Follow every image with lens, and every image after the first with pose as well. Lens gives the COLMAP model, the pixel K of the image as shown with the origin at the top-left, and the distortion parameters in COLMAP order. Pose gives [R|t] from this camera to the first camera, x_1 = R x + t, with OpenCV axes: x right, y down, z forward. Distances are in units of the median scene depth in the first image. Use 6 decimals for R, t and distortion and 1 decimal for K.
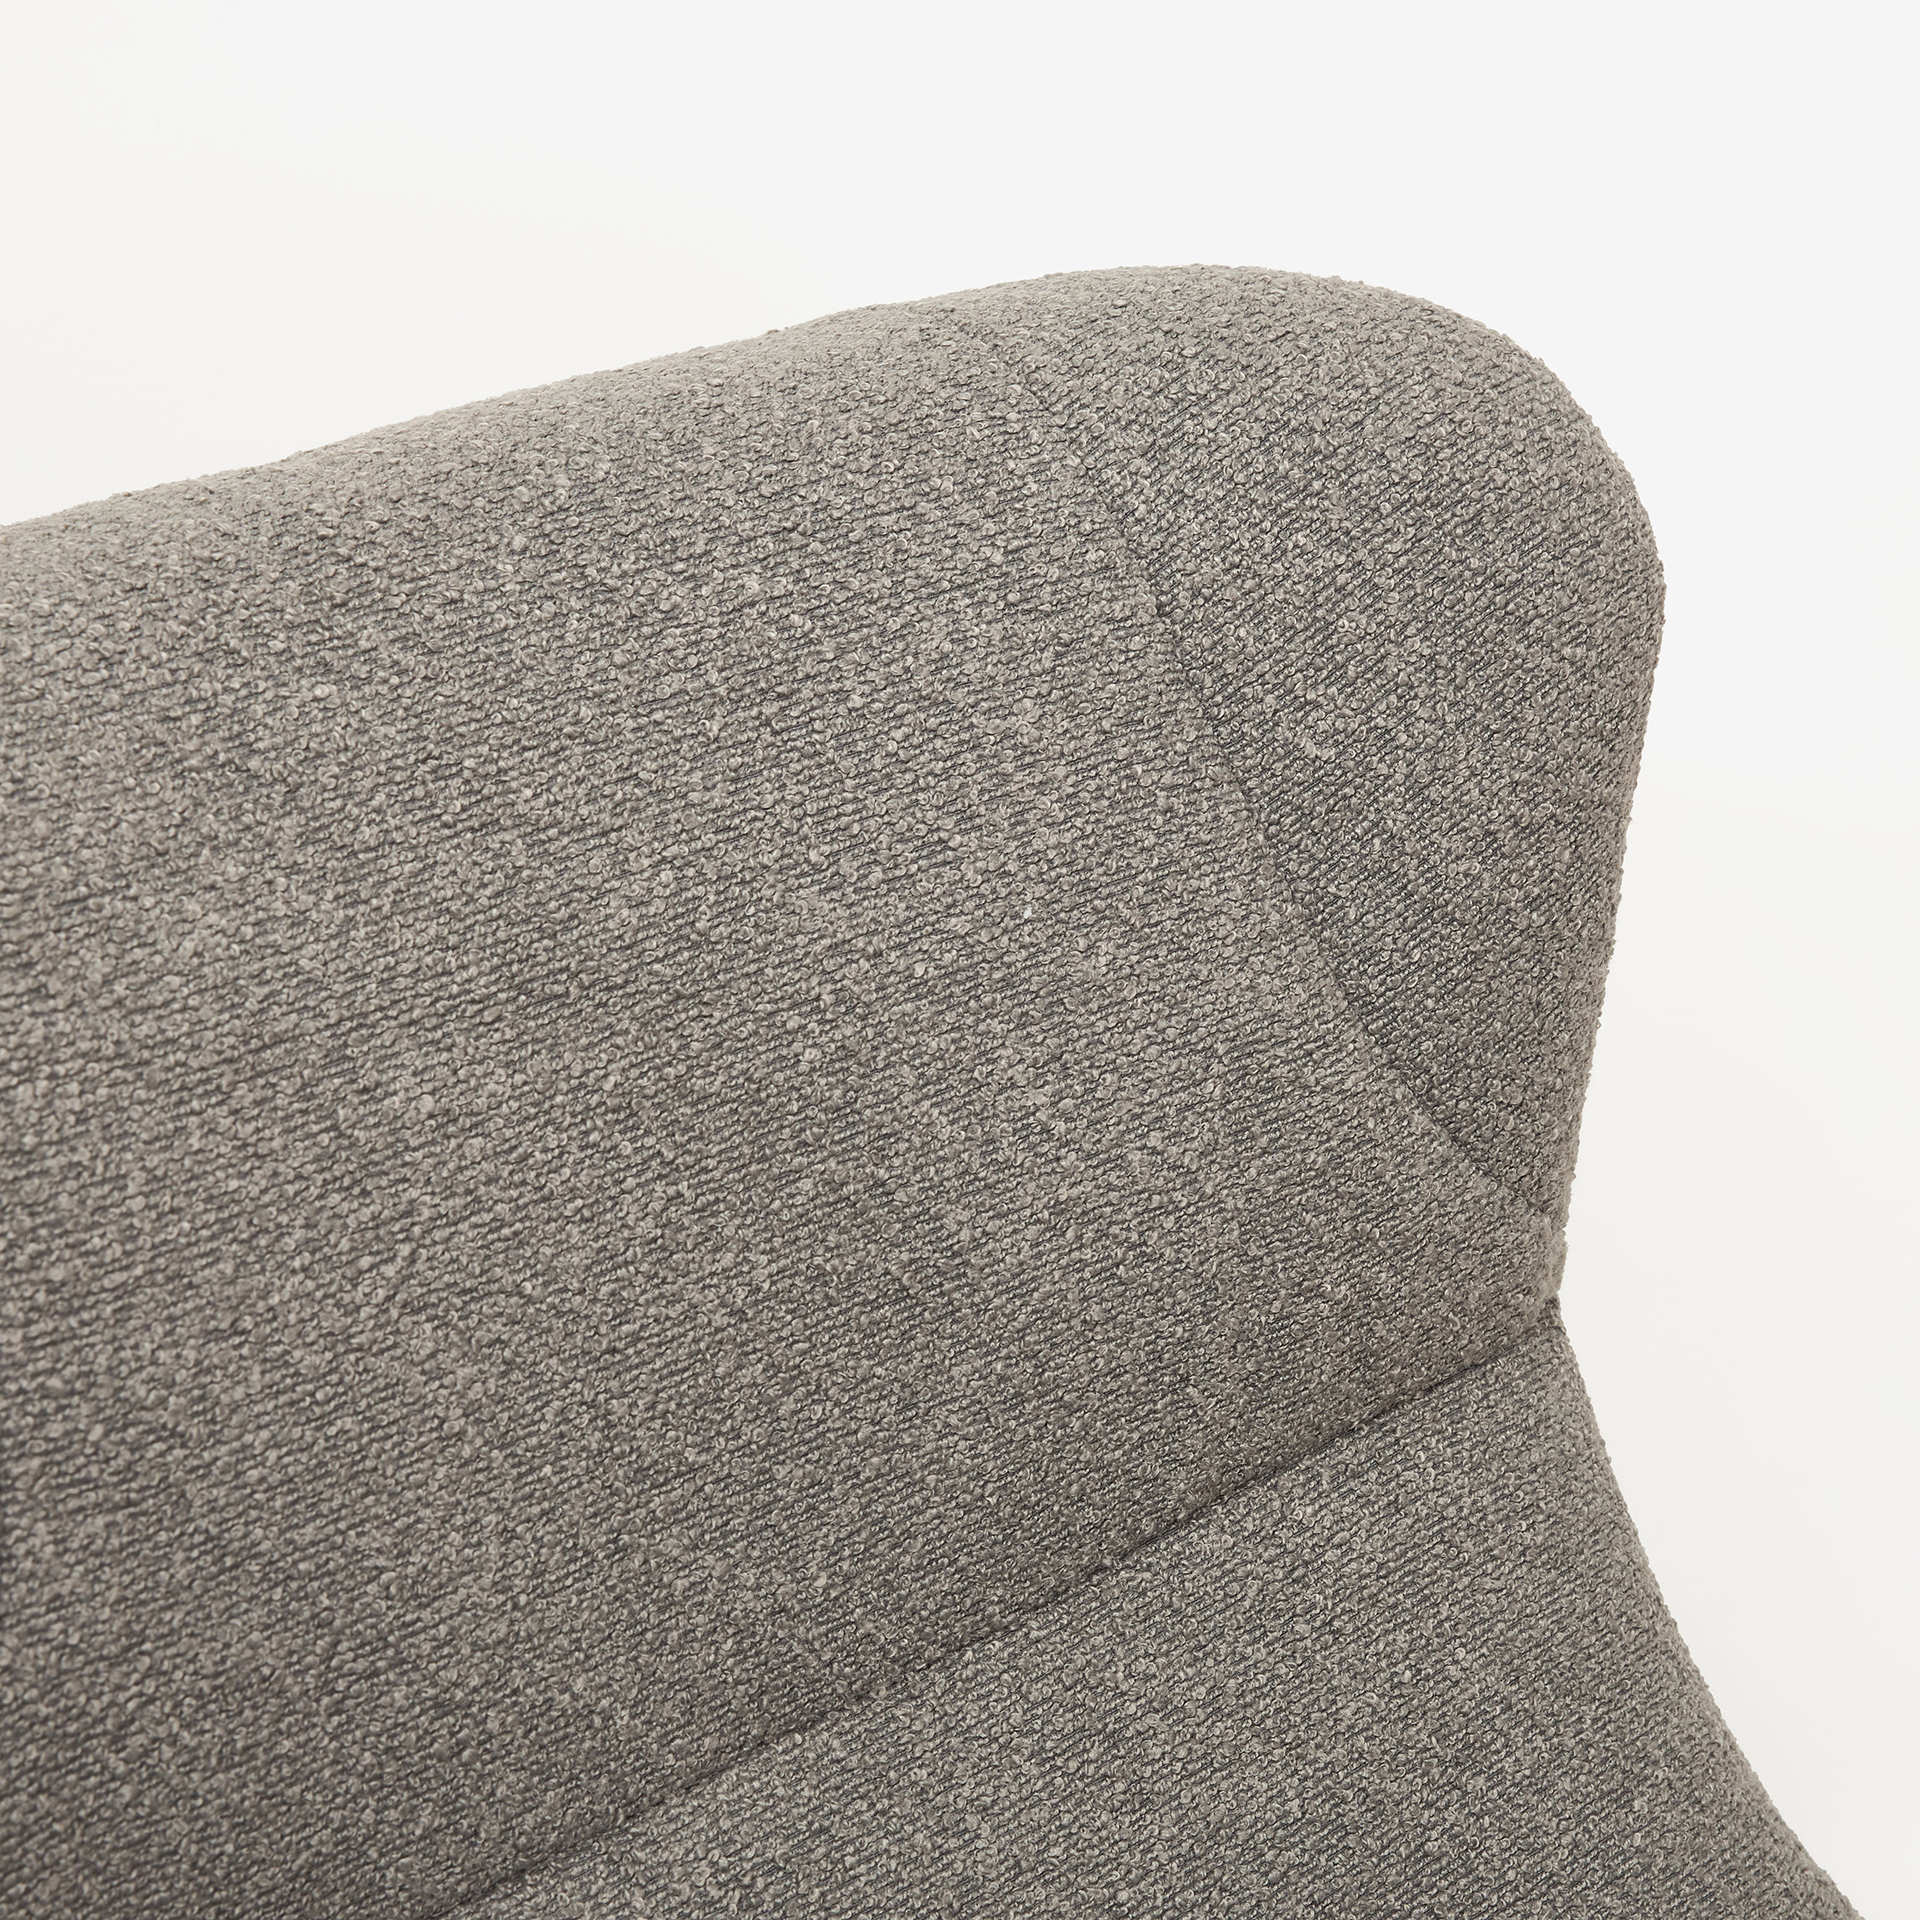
lens RADIAL K [[4409.5, 0, 960.0], [0, 4409.5, 960.0], [0, 0, 1]] dist [-0.029885, 0.000742]
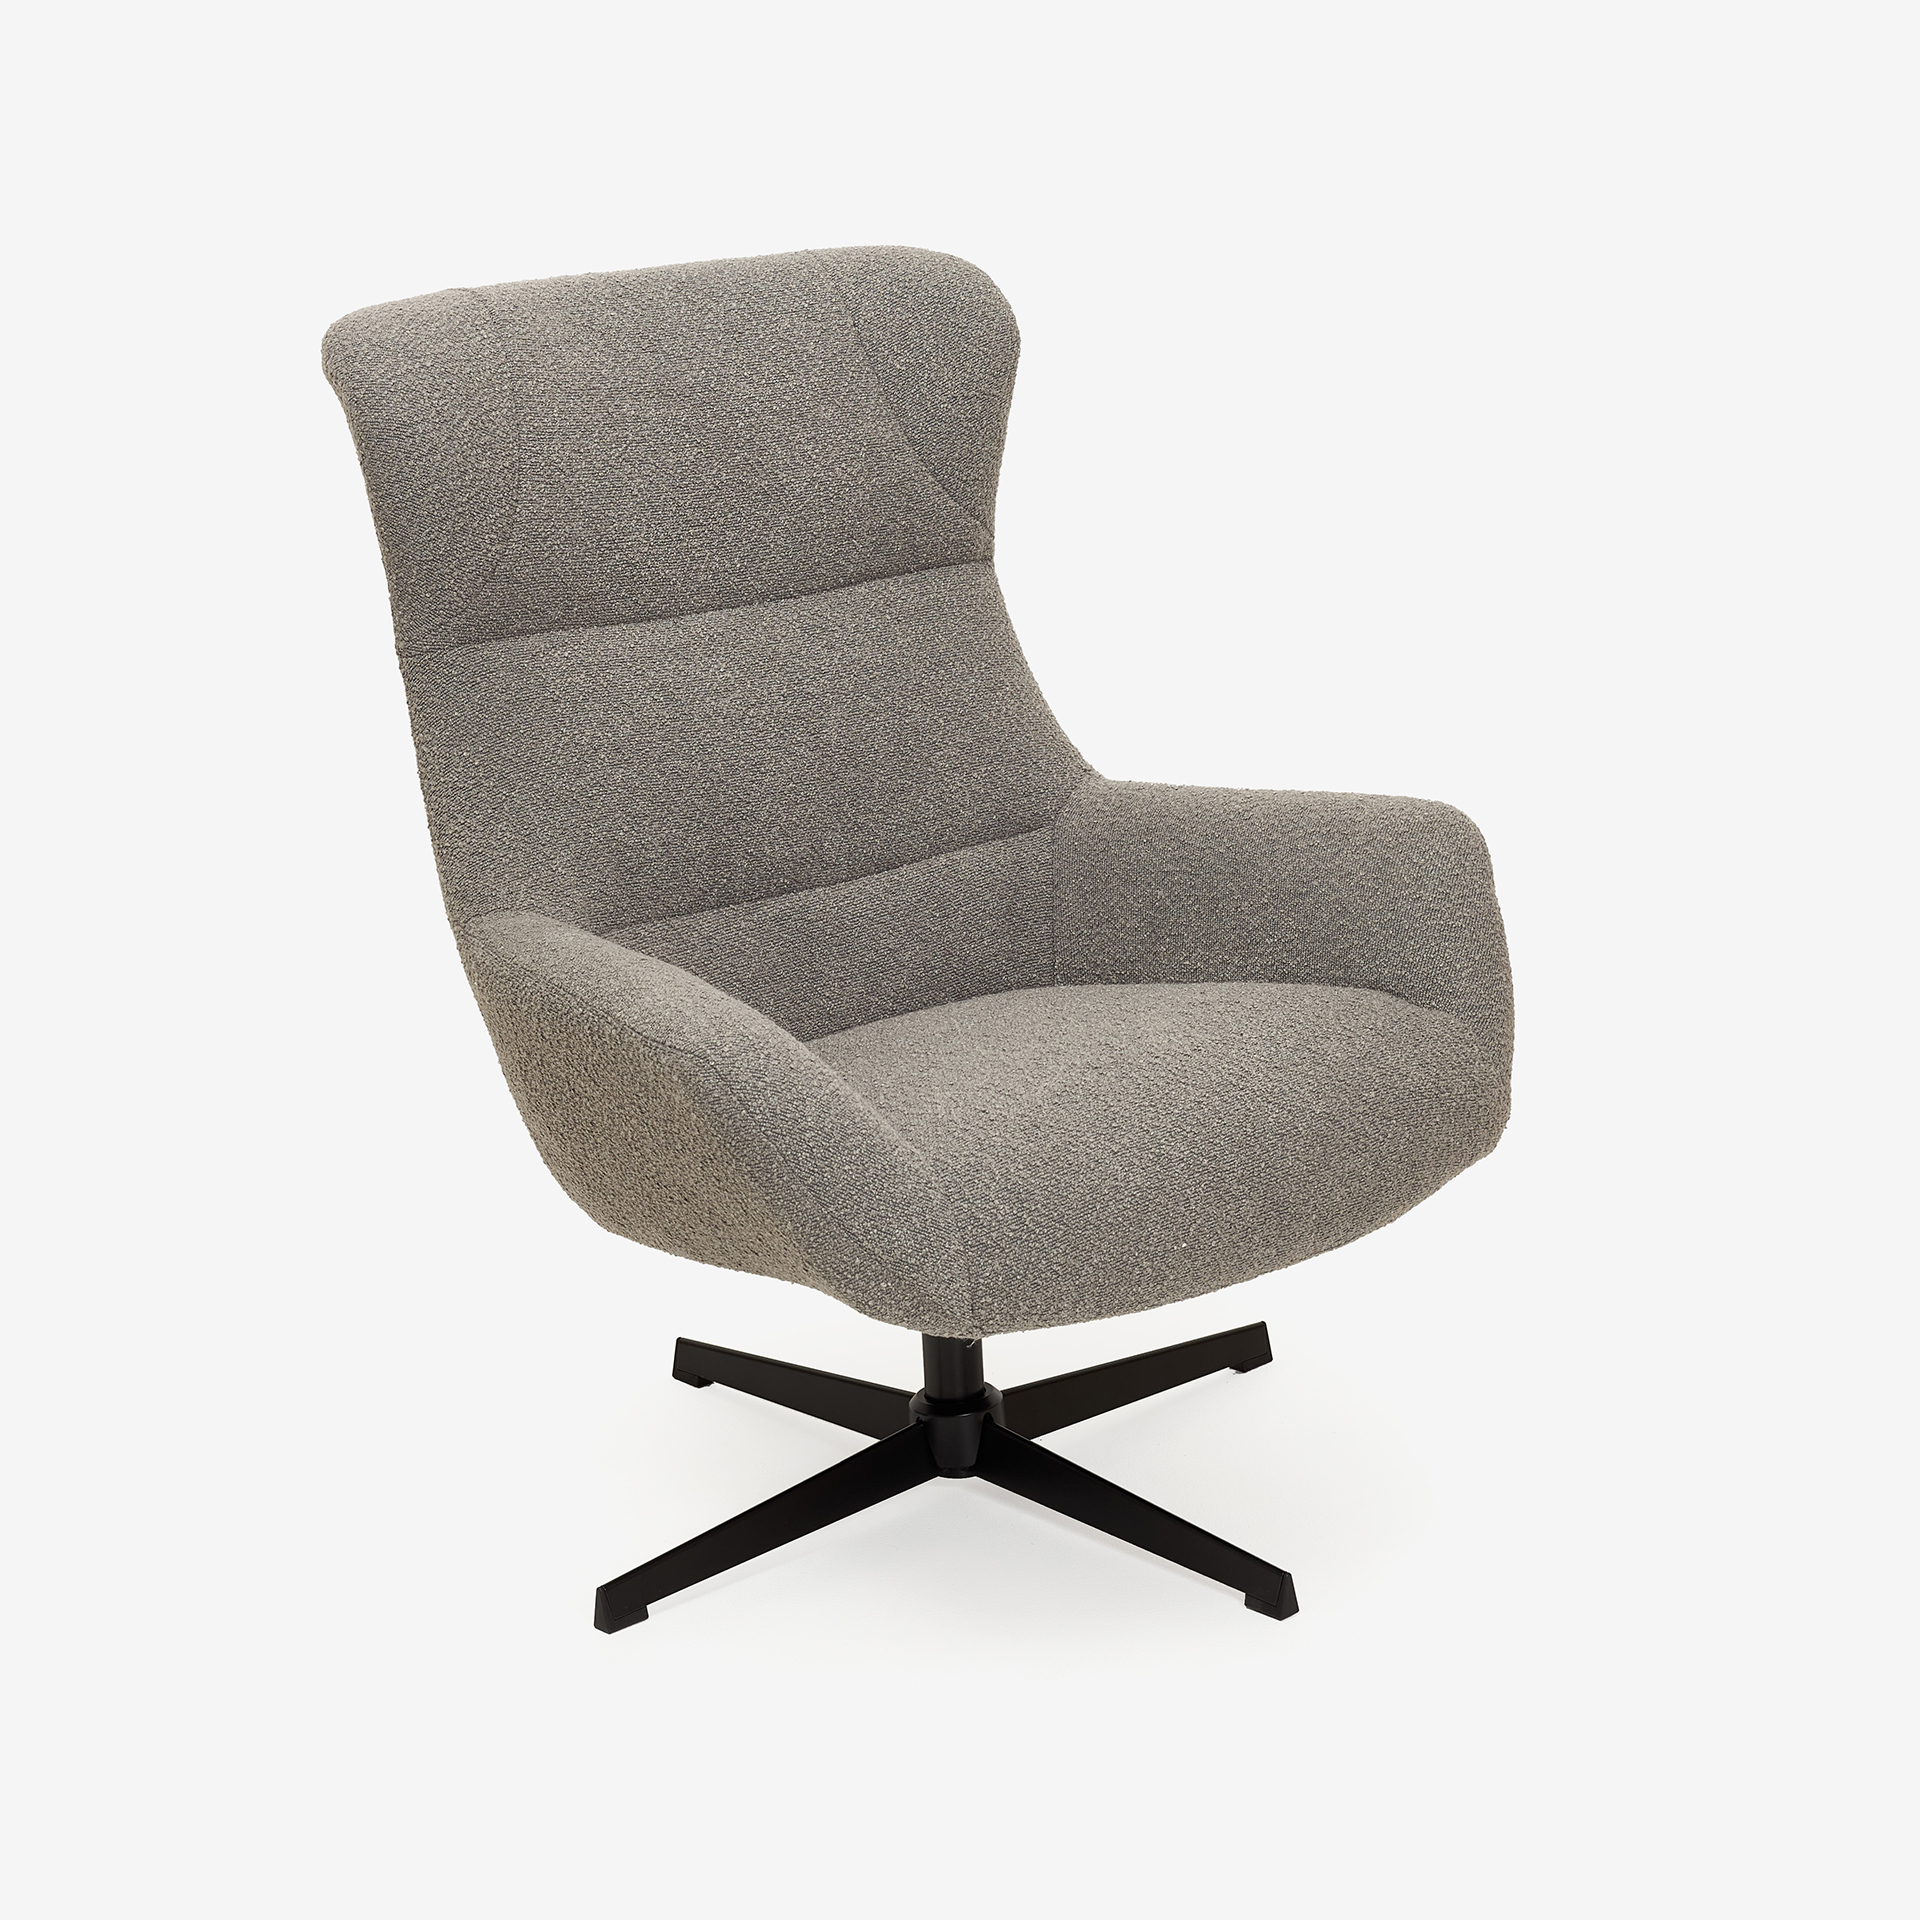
lens RADIAL K [[3495.8, 0, 960.0], [0, 3495.8, 960.0], [0, 0, 1]] dist [-0.064685, -0.121200]
pose [[0.993965, 0.029337, -0.105702, 0.452333], [-0.039104, 0.995032, -0.091554, 0.700172], [0.102491, 0.095135, 0.990174, -1.766689]]
